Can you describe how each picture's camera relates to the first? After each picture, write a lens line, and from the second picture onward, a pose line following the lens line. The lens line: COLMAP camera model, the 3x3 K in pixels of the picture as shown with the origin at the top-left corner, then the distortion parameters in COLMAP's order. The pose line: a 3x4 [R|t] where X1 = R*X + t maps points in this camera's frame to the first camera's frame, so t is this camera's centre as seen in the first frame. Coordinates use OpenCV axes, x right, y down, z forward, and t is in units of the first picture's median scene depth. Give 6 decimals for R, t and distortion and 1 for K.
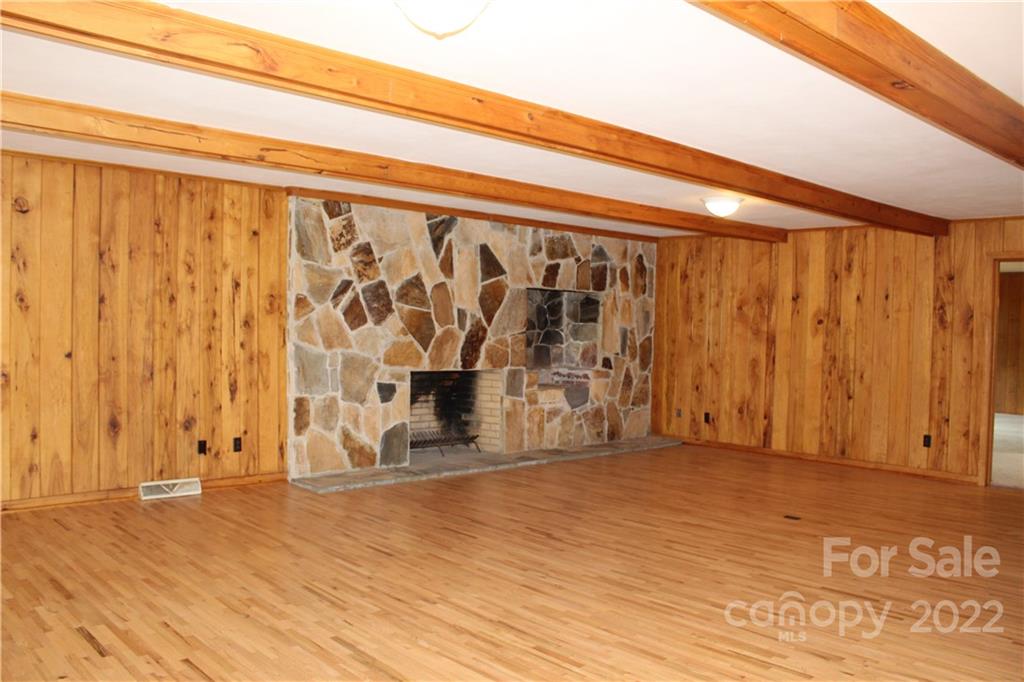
lens RADIAL K [[848.4, 0, 515.2], [0, 848.4, 339.6], [0, 0, 1]] dist [-0.093289, 0.020166]
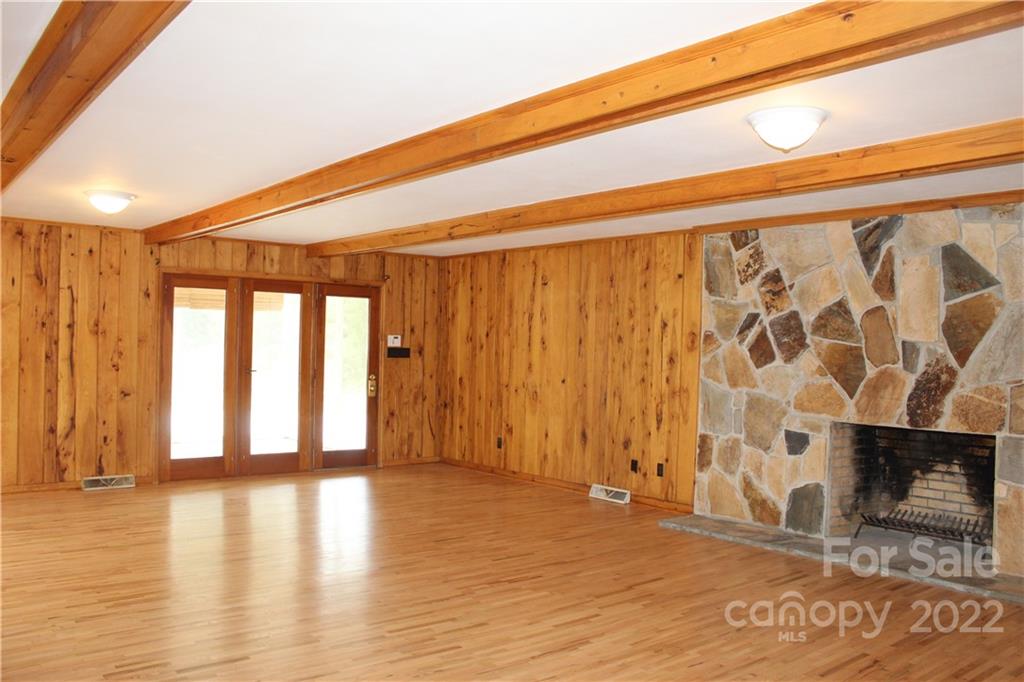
lens RADIAL K [[848.4, 0, 514.9], [0, 848.4, 343.4], [0, 0, 1]] dist [-0.093289, 0.020166]
pose [[-0.054213, -0.031593, -0.998029, 0.727399], [-0.044262, 0.998593, -0.029206, 0.000270], [0.997548, 0.042592, -0.055535, 0.795309]]
